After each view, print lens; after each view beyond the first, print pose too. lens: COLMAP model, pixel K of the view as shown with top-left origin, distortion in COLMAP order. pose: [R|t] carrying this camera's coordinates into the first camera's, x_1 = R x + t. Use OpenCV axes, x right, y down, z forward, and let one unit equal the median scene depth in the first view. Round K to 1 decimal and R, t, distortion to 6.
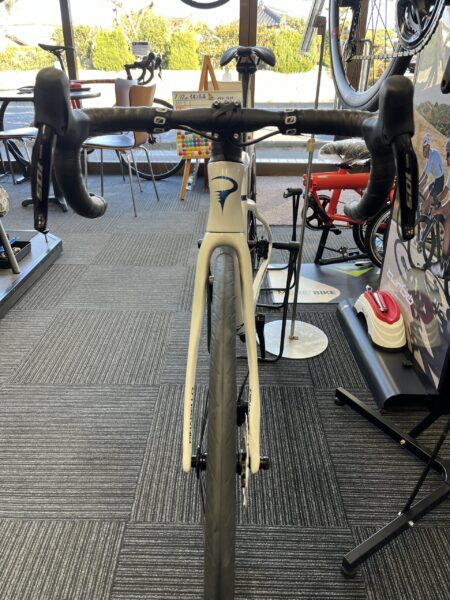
lens RADIAL K [[473.8, 0, 214.4], [0, 473.8, 309.3], [0, 0, 1]] dist [0.022595, -0.042790]
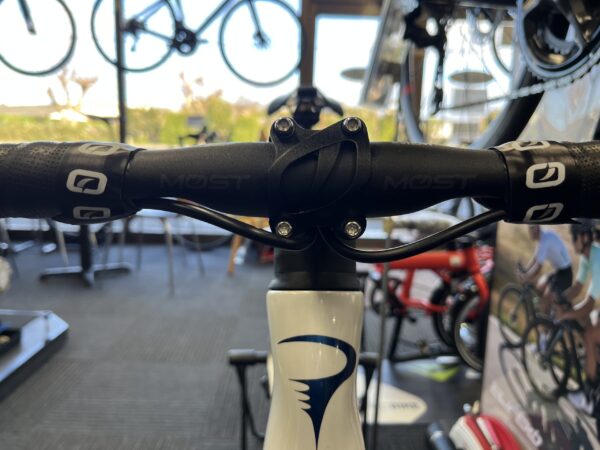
lens RADIAL K [[473.8, 0, 295.4], [0, 473.8, 229.1], [0, 0, 1]] dist [0.022595, -0.042790]
pose [[0.999058, 0.019279, 0.038876, 0.029100], [-0.006727, 0.953868, -0.300152, -0.089703], [-0.042869, 0.299608, 0.953099, 0.245170]]
